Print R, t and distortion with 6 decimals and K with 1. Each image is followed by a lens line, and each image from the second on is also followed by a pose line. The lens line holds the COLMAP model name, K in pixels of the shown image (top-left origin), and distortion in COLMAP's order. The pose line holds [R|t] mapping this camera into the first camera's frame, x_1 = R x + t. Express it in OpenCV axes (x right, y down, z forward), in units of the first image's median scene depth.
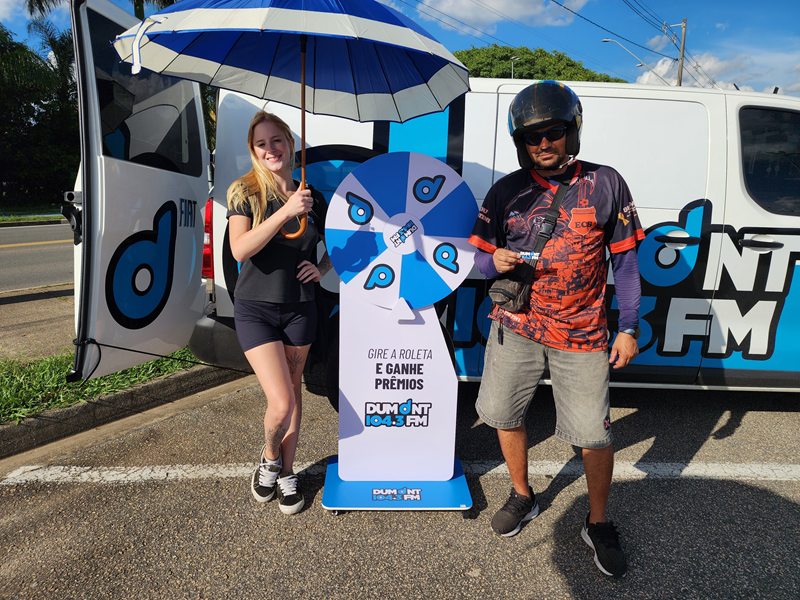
lens RADIAL K [[526.6, 0, 399.2], [0, 526.6, 297.0], [0, 0, 1]] dist [0.068930, -0.066074]
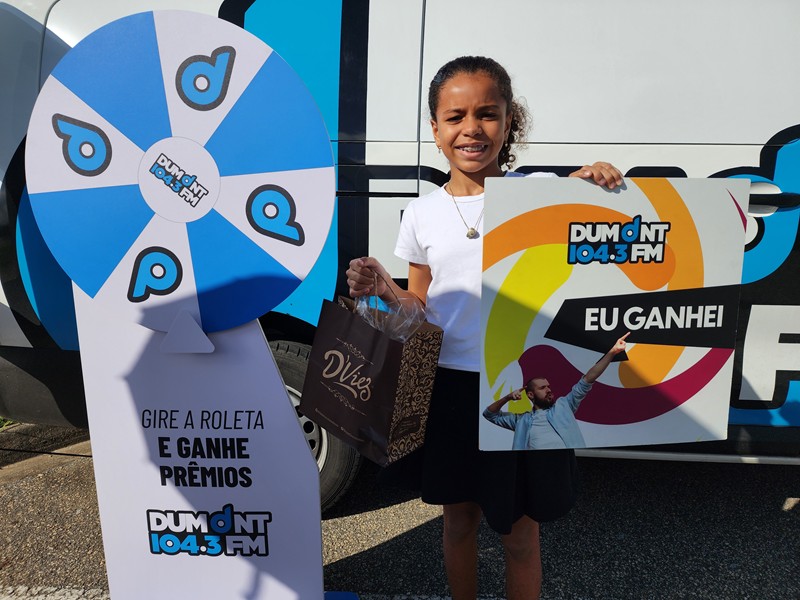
lens RADIAL K [[530.5, 0, 398.4], [0, 530.5, 301.9], [0, 0, 1]] dist [0.056339, -0.053213]
pose [[0.993725, -0.018145, -0.110367, 0.248601], [0.015265, 0.999522, -0.026886, 0.009414], [0.110802, 0.025033, 0.993527, 0.484375]]
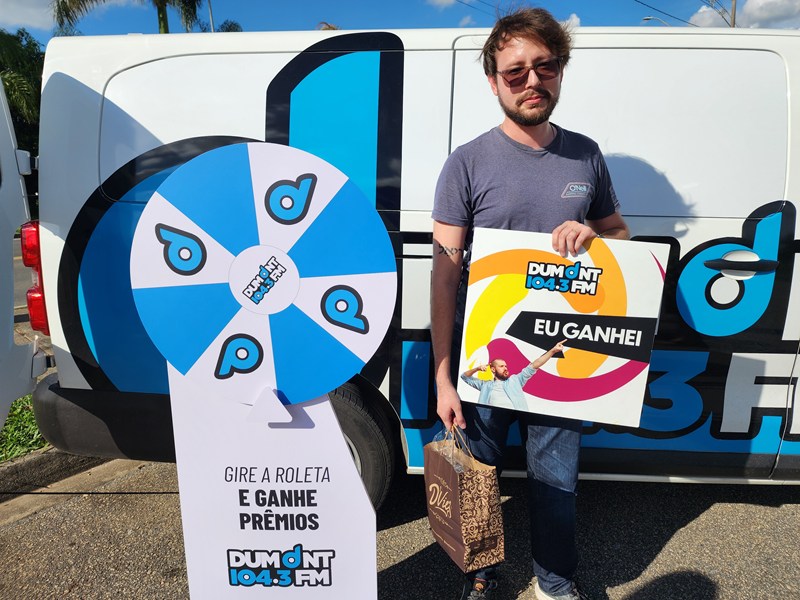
lens RADIAL K [[530.4, 0, 402.0], [0, 530.4, 298.0], [0, 0, 1]] dist [0.052952, -0.052227]
pose [[0.997430, -0.017132, -0.069576, 0.187993], [0.017713, 0.999813, 0.007752, -0.095588], [0.069430, -0.008964, 0.997547, 0.388067]]
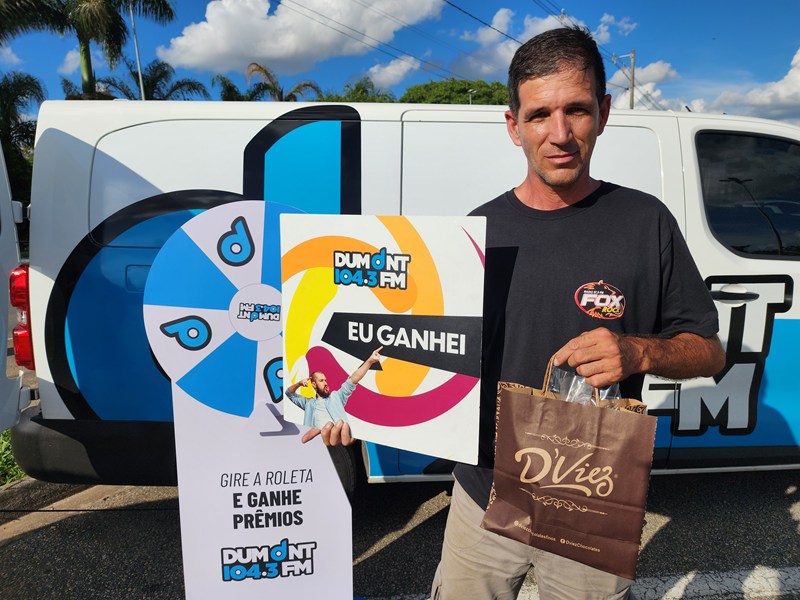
lens RADIAL K [[528.0, 0, 400.0], [0, 528.0, 300.0], [0, 0, 1]] dist [0.051754, -0.049006]
pose [[0.997804, -0.039241, 0.053360, 0.149576], [0.041878, 0.997910, -0.049219, -0.087637], [-0.051317, 0.051346, 0.997362, 0.253595]]
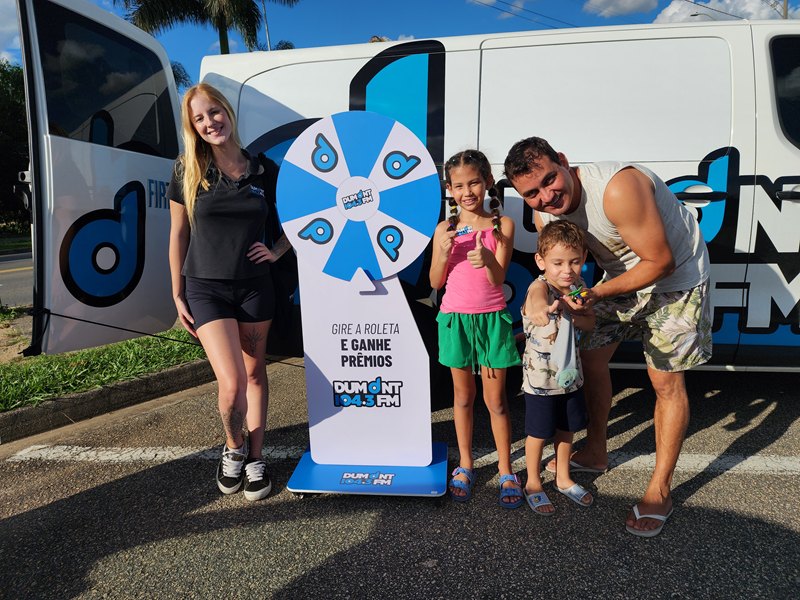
lens RADIAL K [[529.4, 0, 400.7], [0, 529.4, 294.0], [0, 0, 1]] dist [0.071484, -0.071680]
pose [[0.986210, -0.031061, -0.162555, 0.215522], [0.028556, 0.999435, -0.017727, 0.063196], [0.163014, 0.012840, 0.986540, 0.073961]]
